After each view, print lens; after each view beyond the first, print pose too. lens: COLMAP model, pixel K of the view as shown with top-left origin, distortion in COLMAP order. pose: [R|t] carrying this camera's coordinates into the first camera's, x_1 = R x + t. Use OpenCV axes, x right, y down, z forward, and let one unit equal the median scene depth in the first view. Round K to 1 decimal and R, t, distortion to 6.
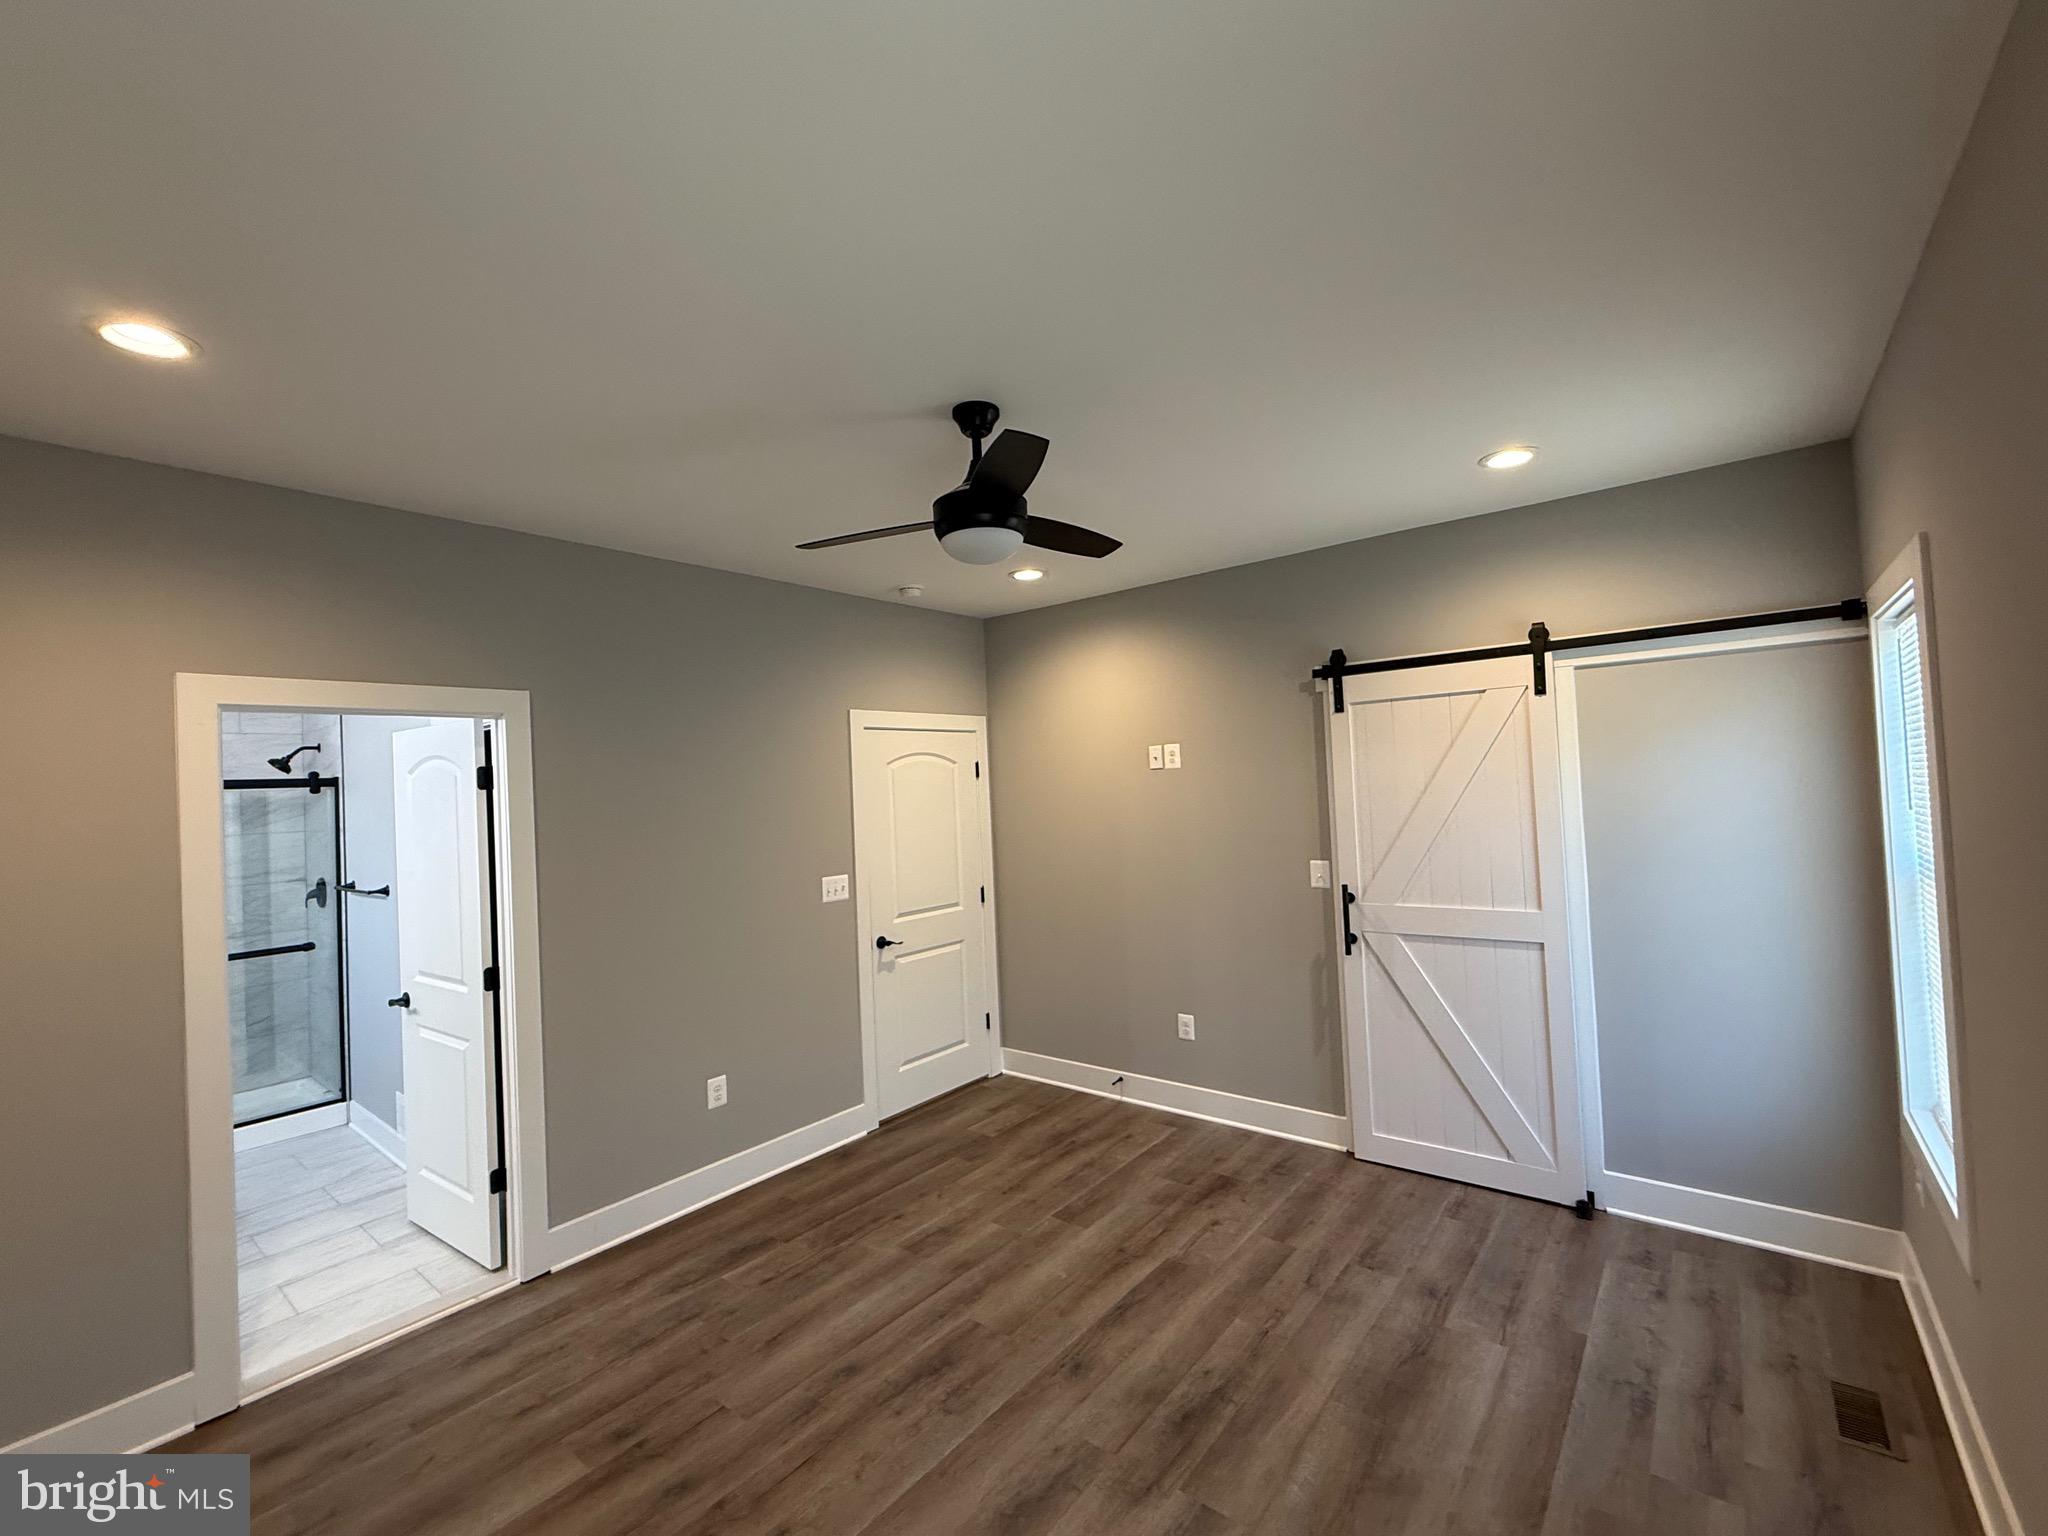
lens RADIAL K [[860.9, 0, 1024.2], [0, 860.9, 767.8], [0, 0, 1]] dist [-0.004181, 0.000678]
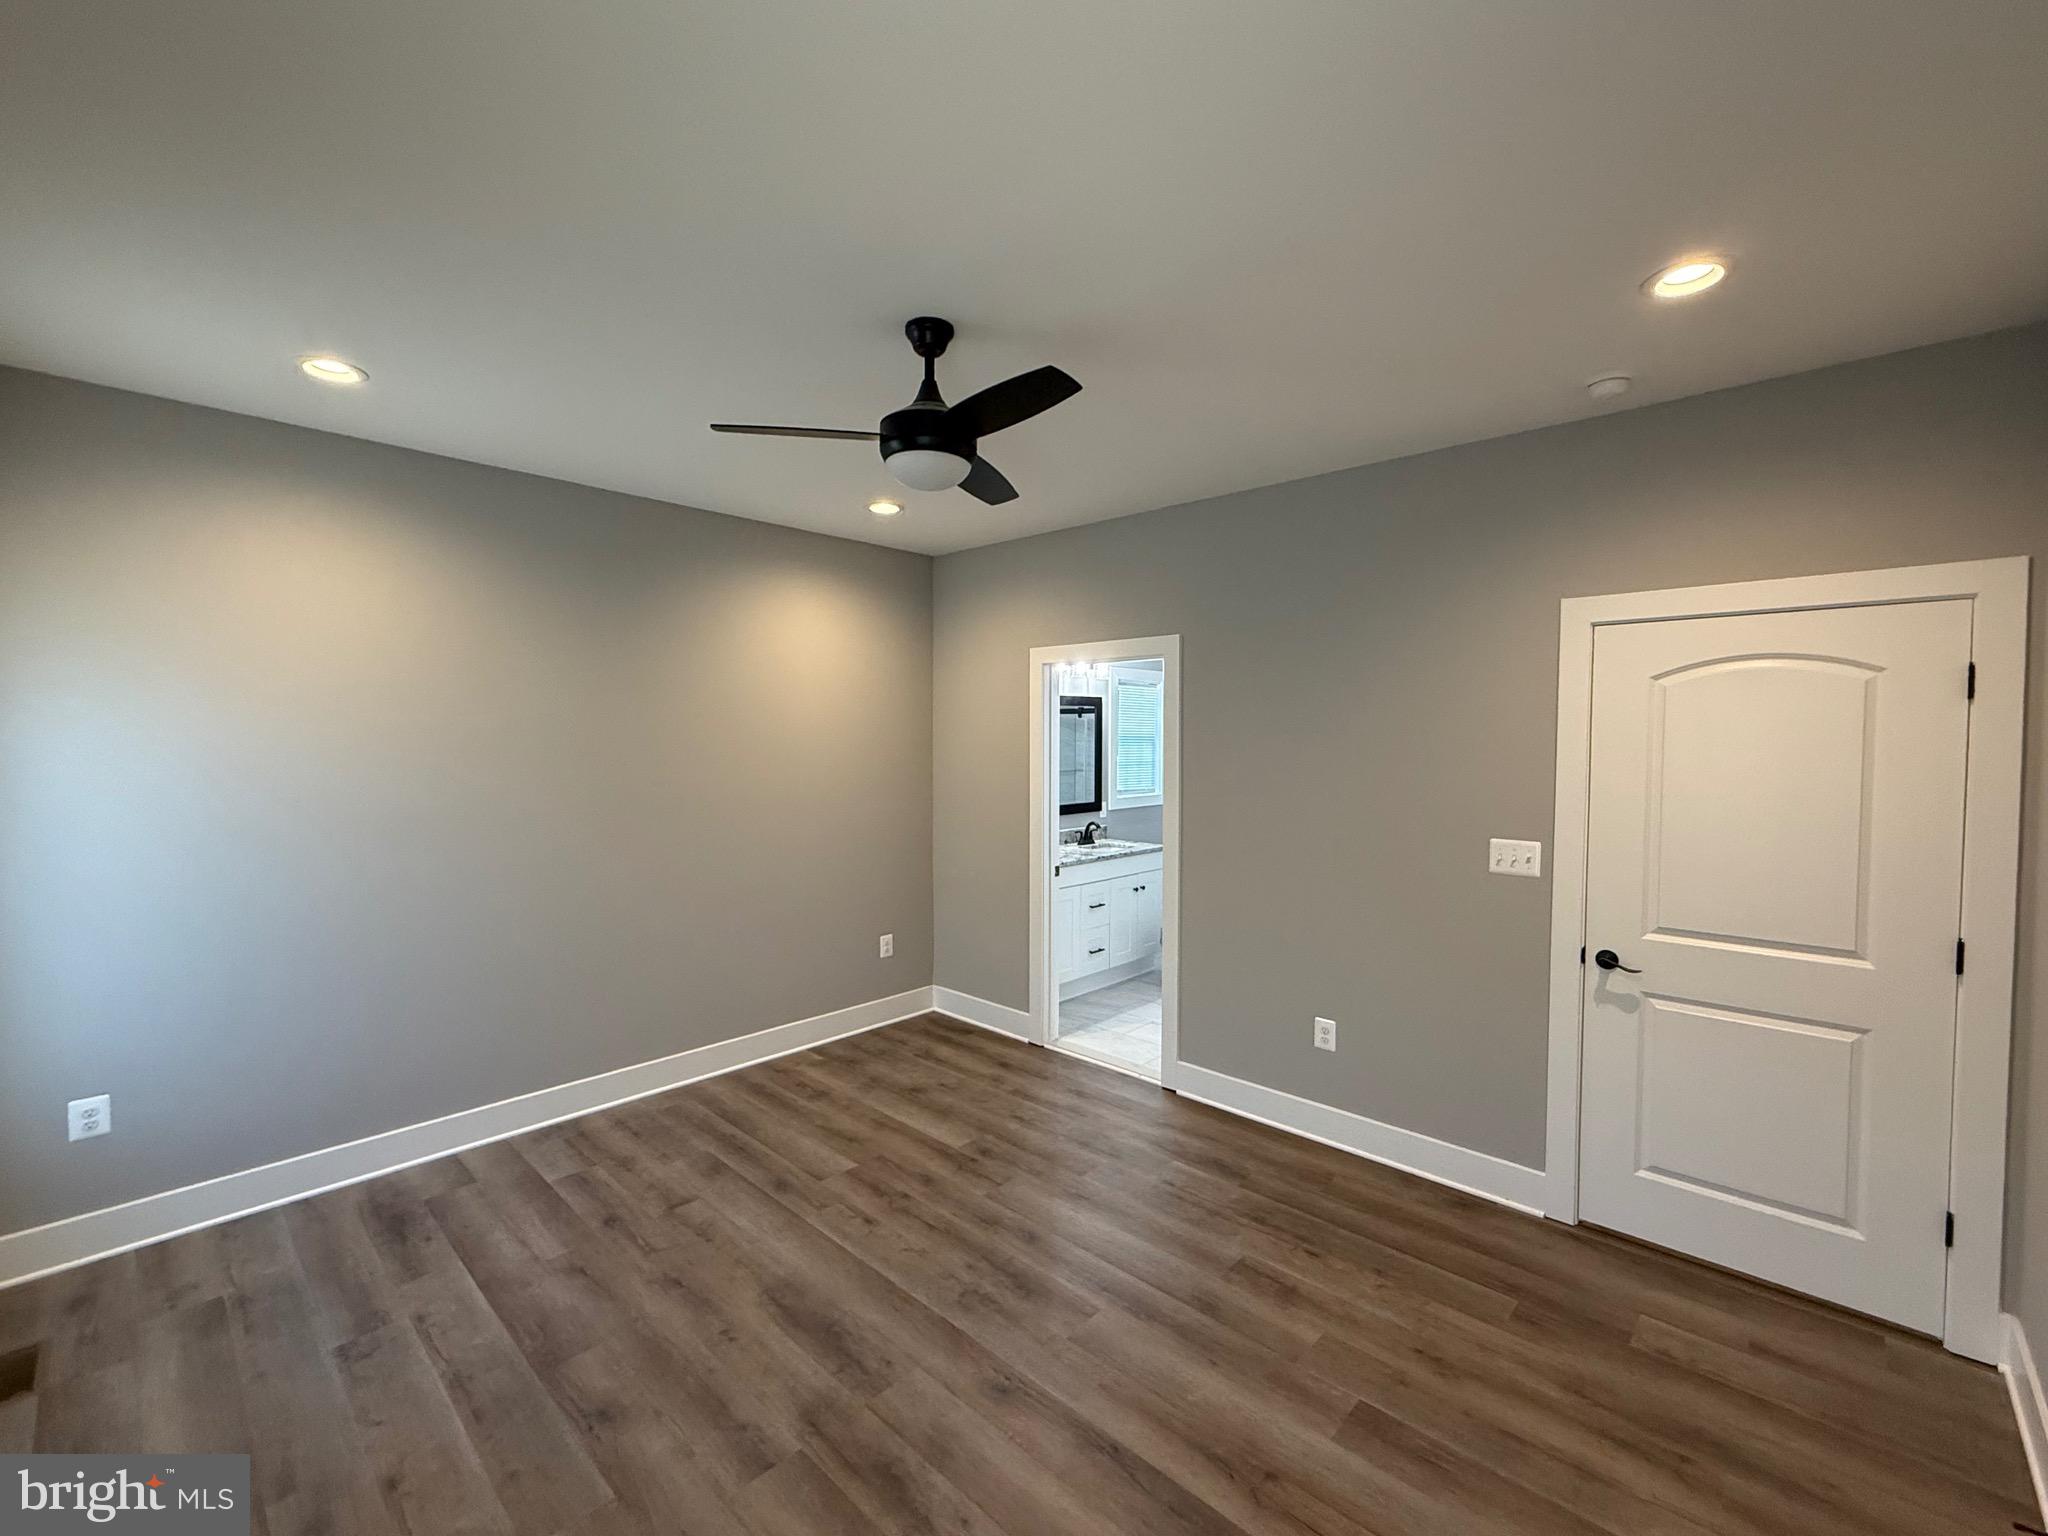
lens RADIAL K [[858.5, 0, 1018.0], [0, 858.5, 765.7], [0, 0, 1]] dist [-0.009446, 0.002310]
pose [[-0.078692, 0.075240, -0.994056, 0.655022], [0.020129, 0.997064, 0.073875, 0.004190], [0.996696, -0.014196, -0.079976, 0.822603]]
